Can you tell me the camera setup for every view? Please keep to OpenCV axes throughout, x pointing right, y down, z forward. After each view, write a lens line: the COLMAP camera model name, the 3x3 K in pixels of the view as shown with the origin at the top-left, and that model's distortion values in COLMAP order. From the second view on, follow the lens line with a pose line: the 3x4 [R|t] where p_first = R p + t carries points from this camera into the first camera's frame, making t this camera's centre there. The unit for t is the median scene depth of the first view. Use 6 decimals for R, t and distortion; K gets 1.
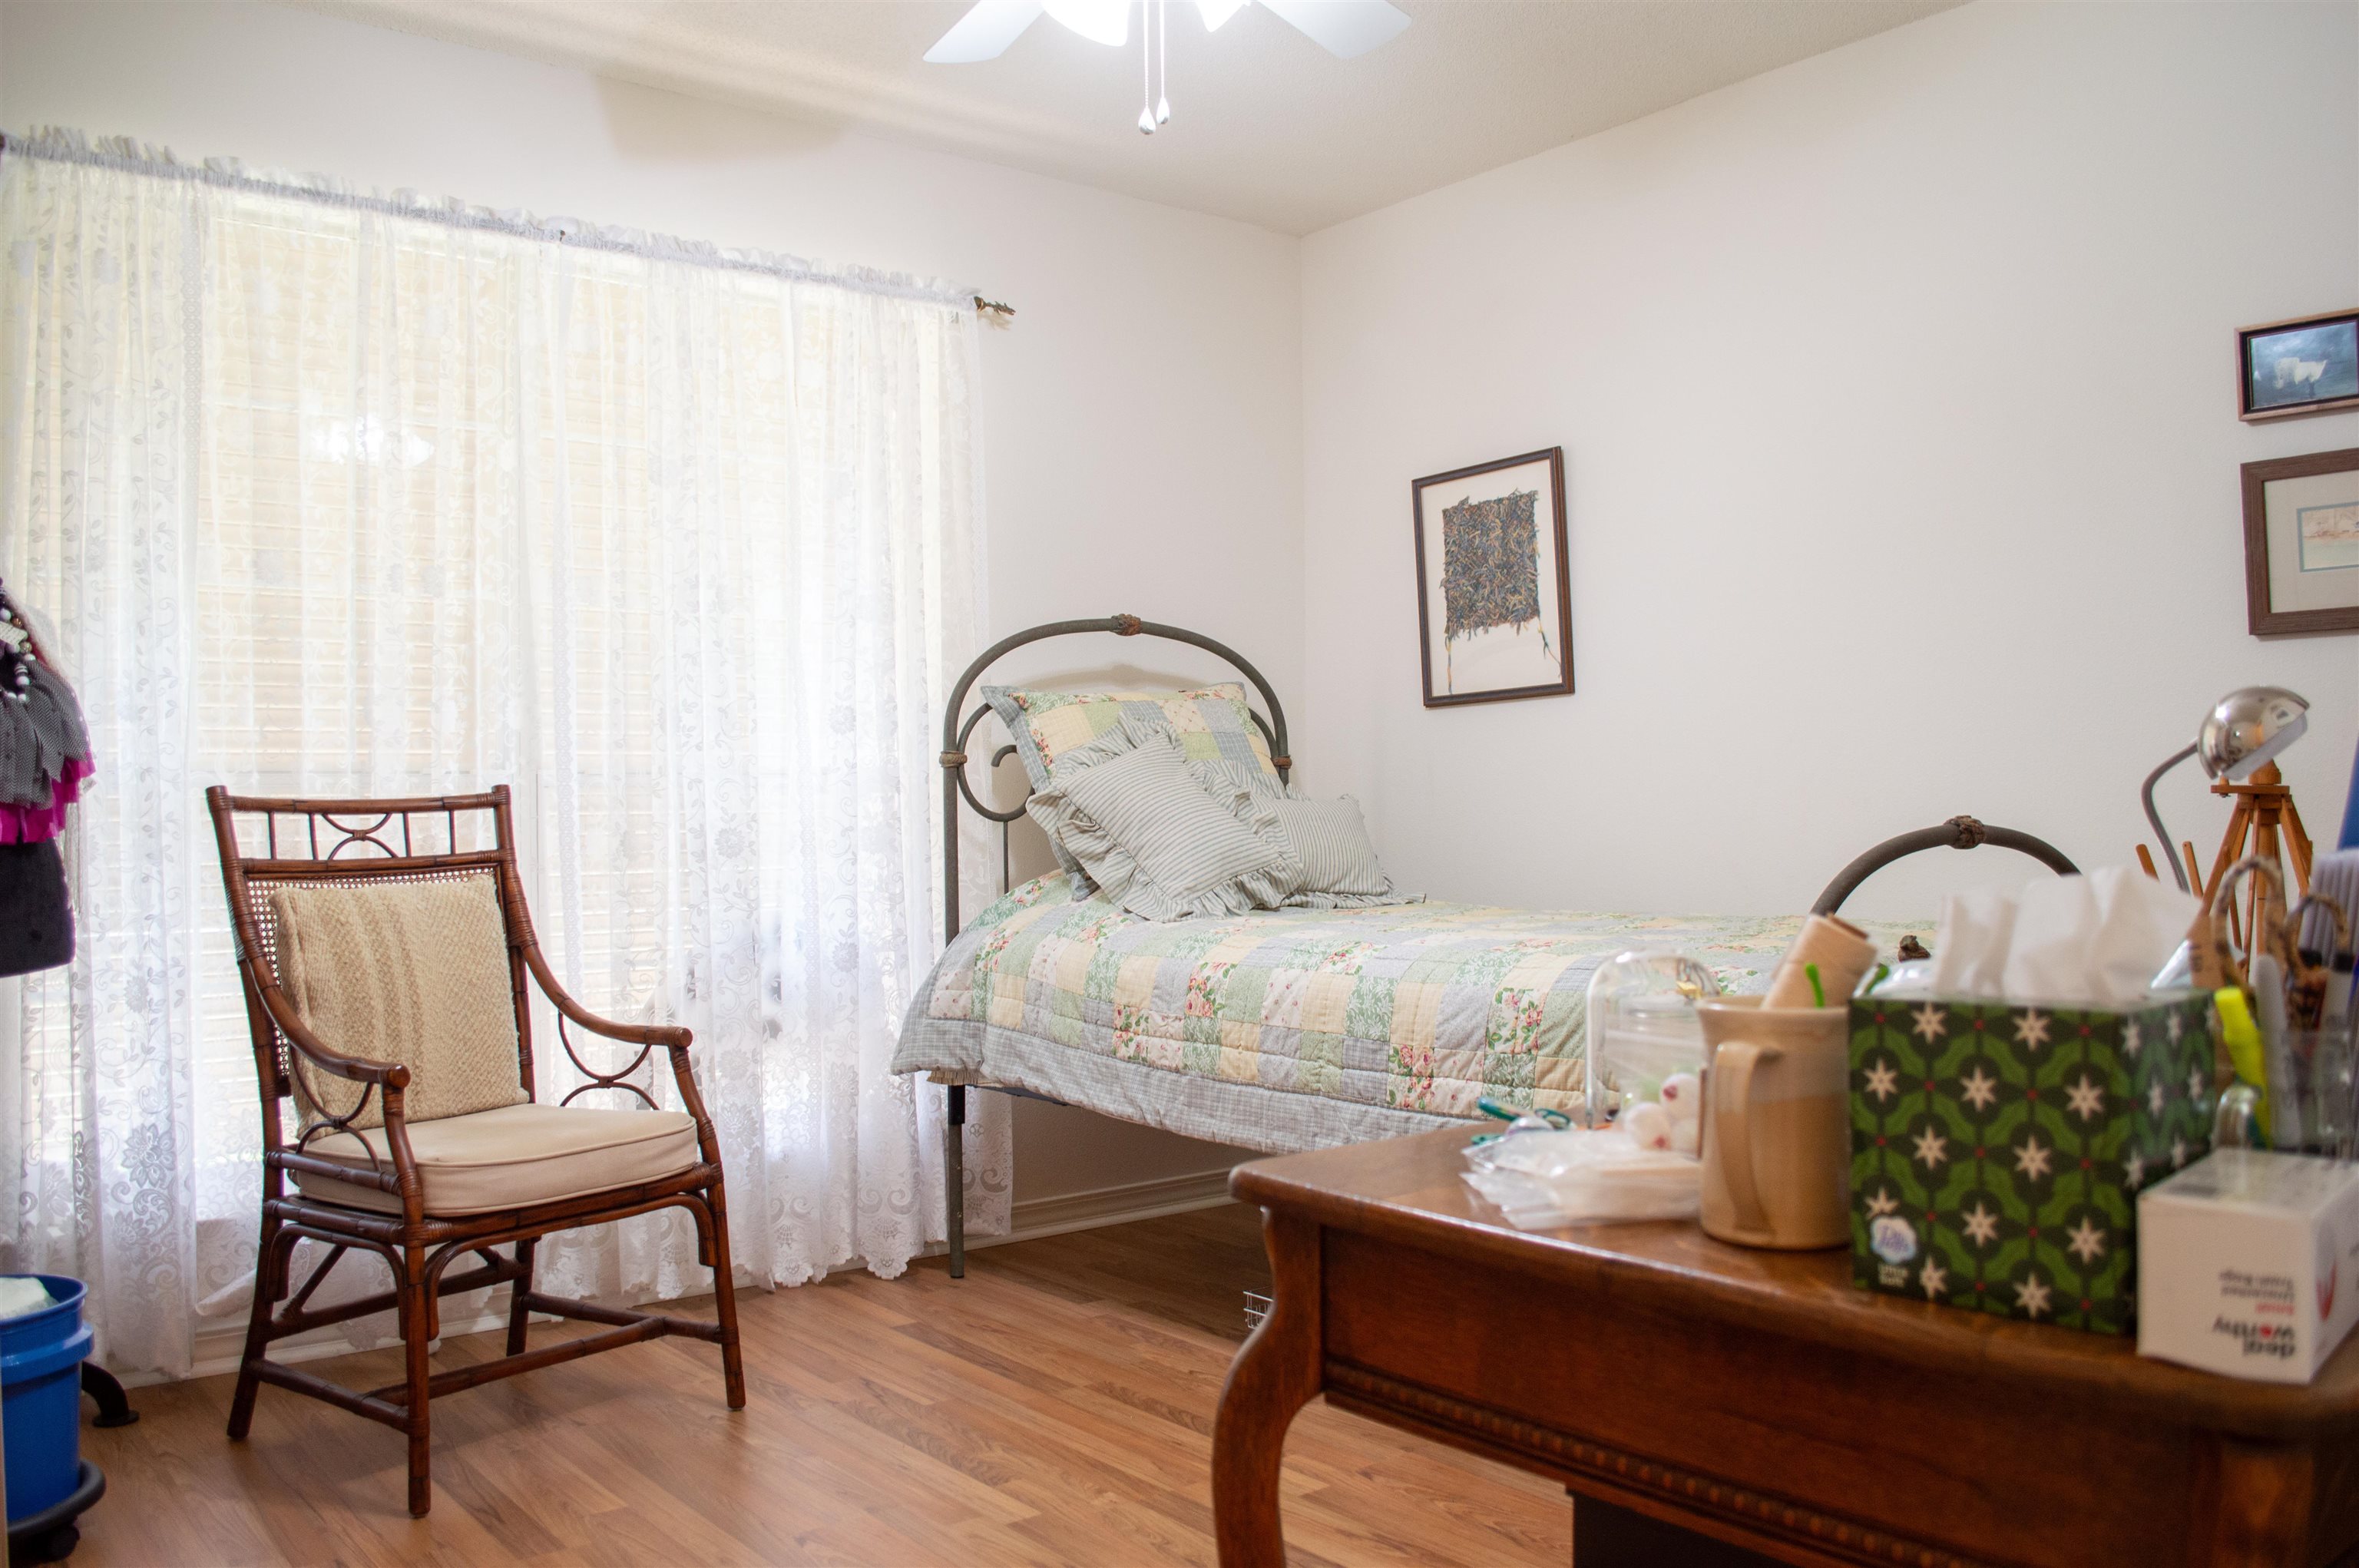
lens RADIAL K [[1884.3, 0, 1179.5], [0, 1884.3, 784.0], [0, 0, 1]] dist [-0.083518, 0.011787]
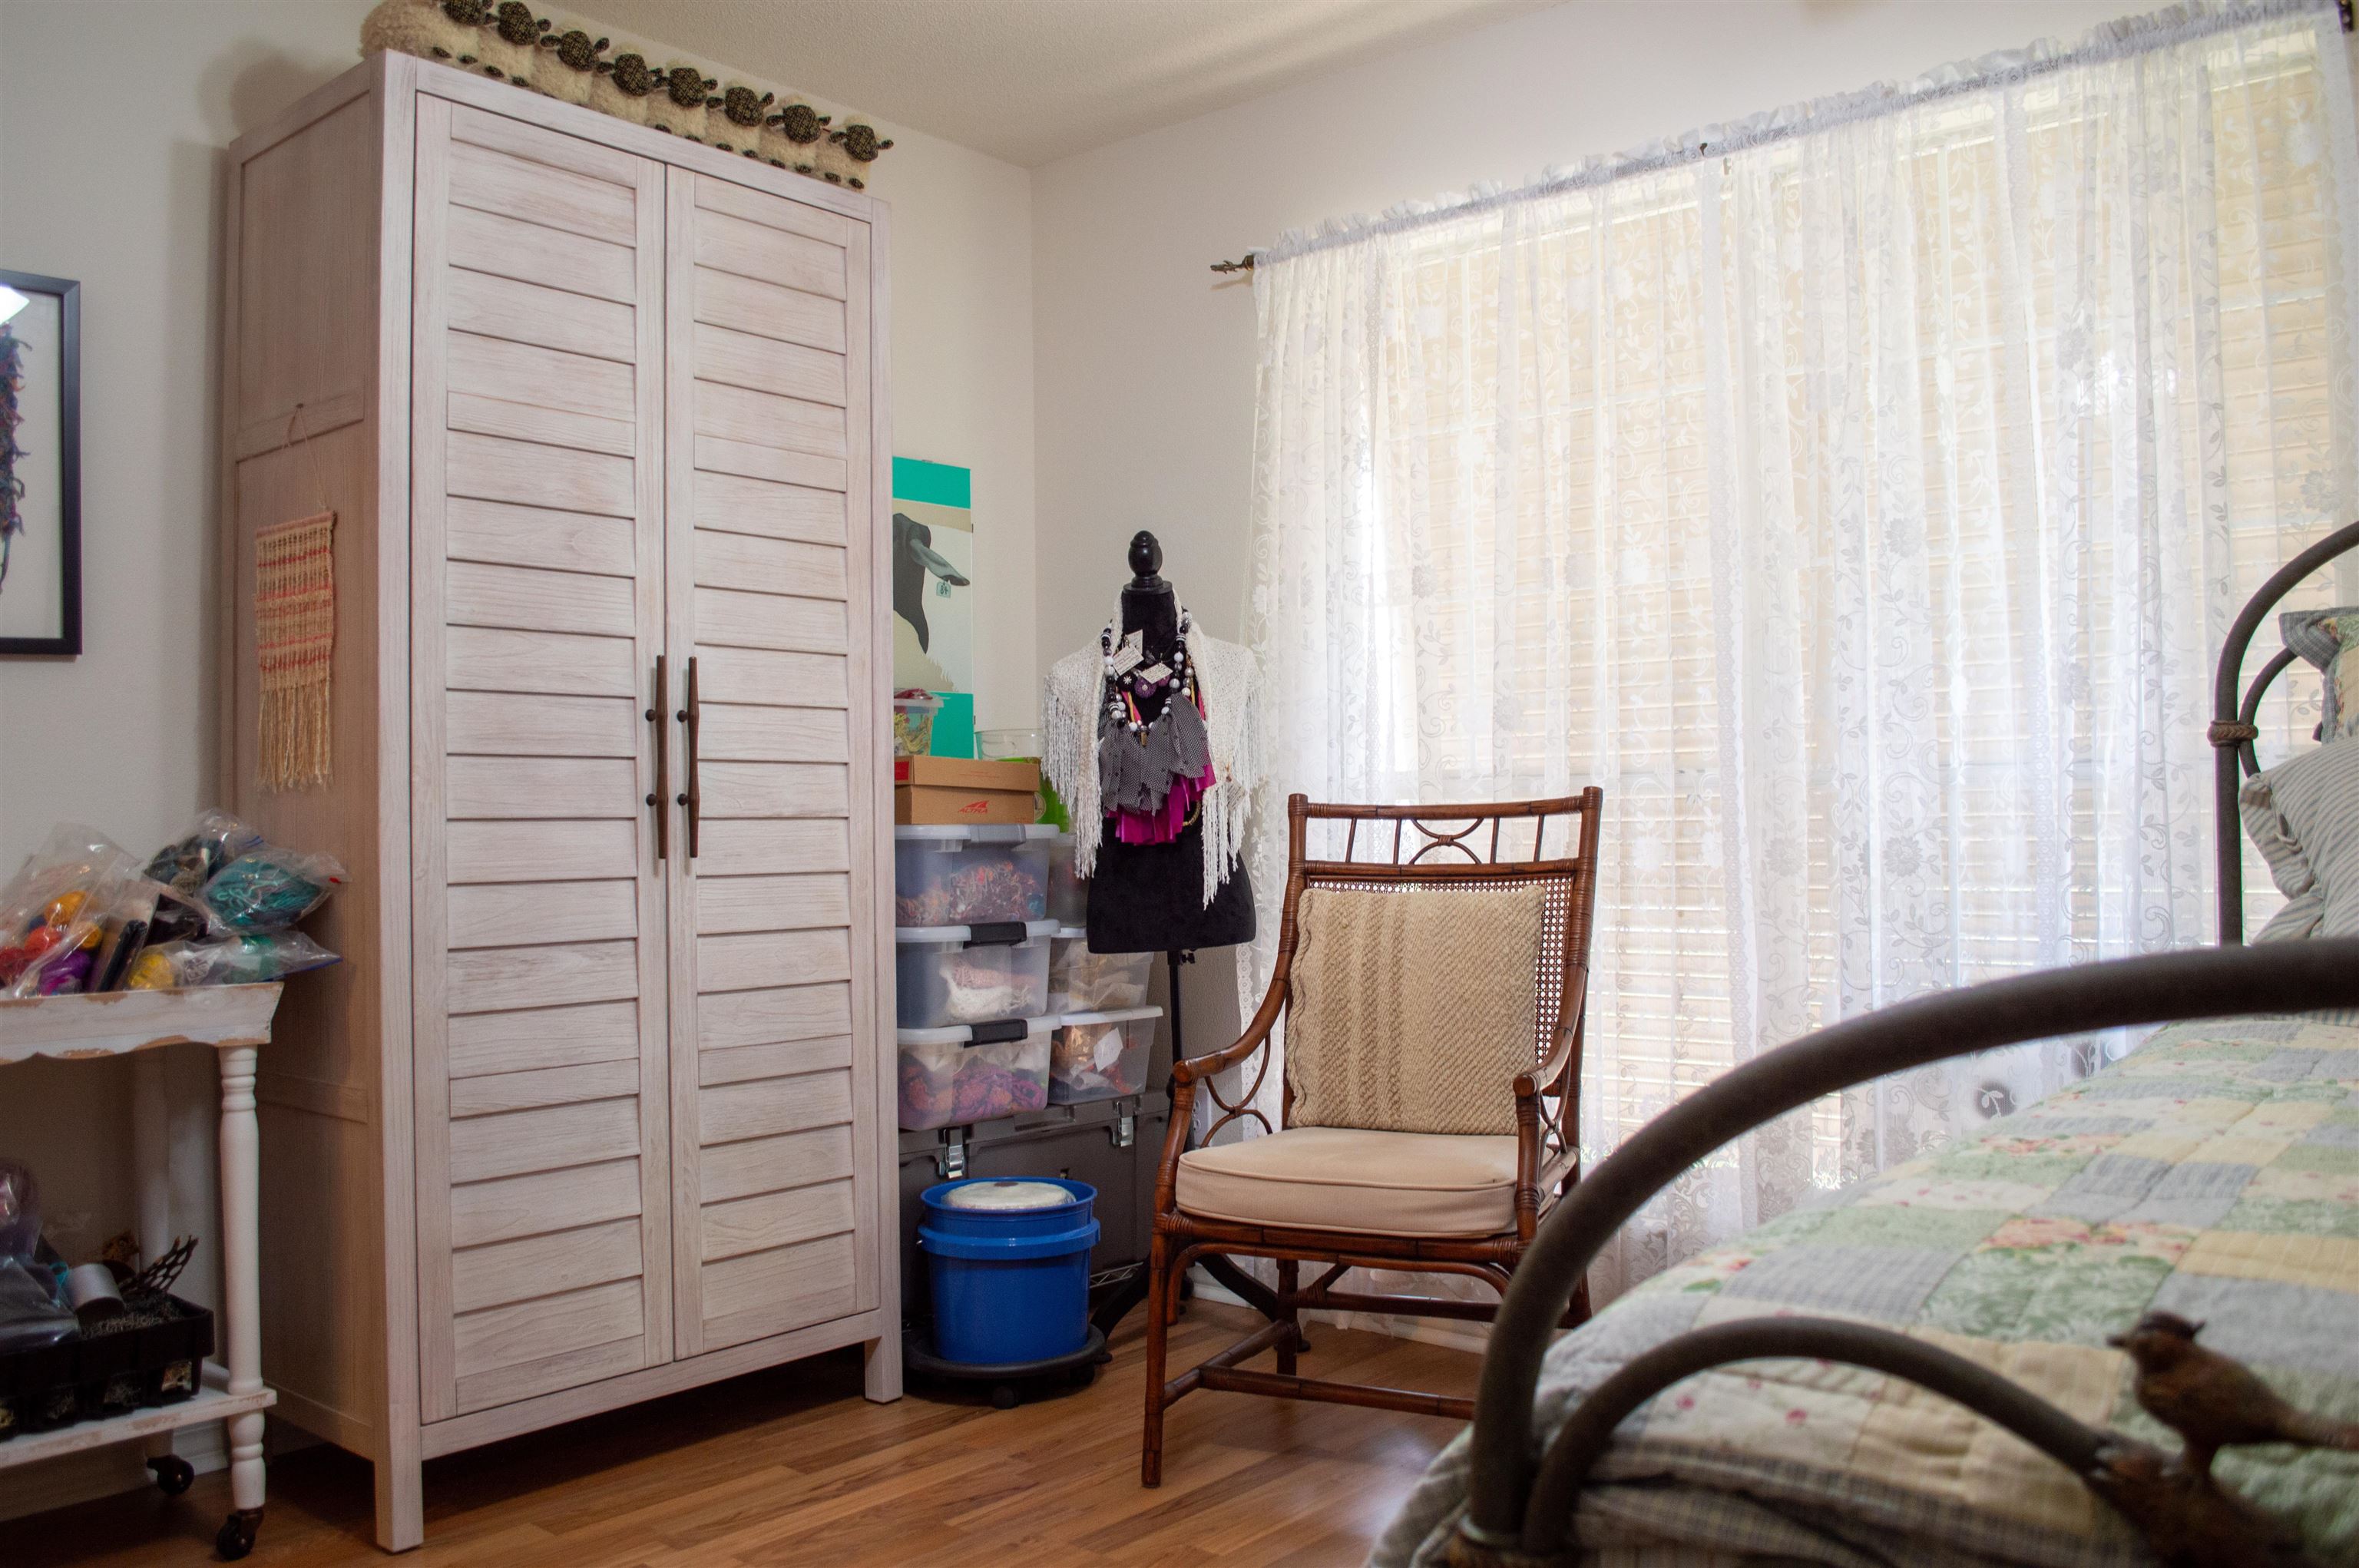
lens RADIAL K [[1884.3, 0, 1179.5], [0, 1884.3, 784.0], [0, 0, 1]] dist [-0.083518, 0.011787]
pose [[0.187472, -0.011018, -0.982208, 0.512216], [0.019419, 0.999783, -0.007509, 0.002024], [0.982078, -0.017665, 0.187646, 0.649401]]
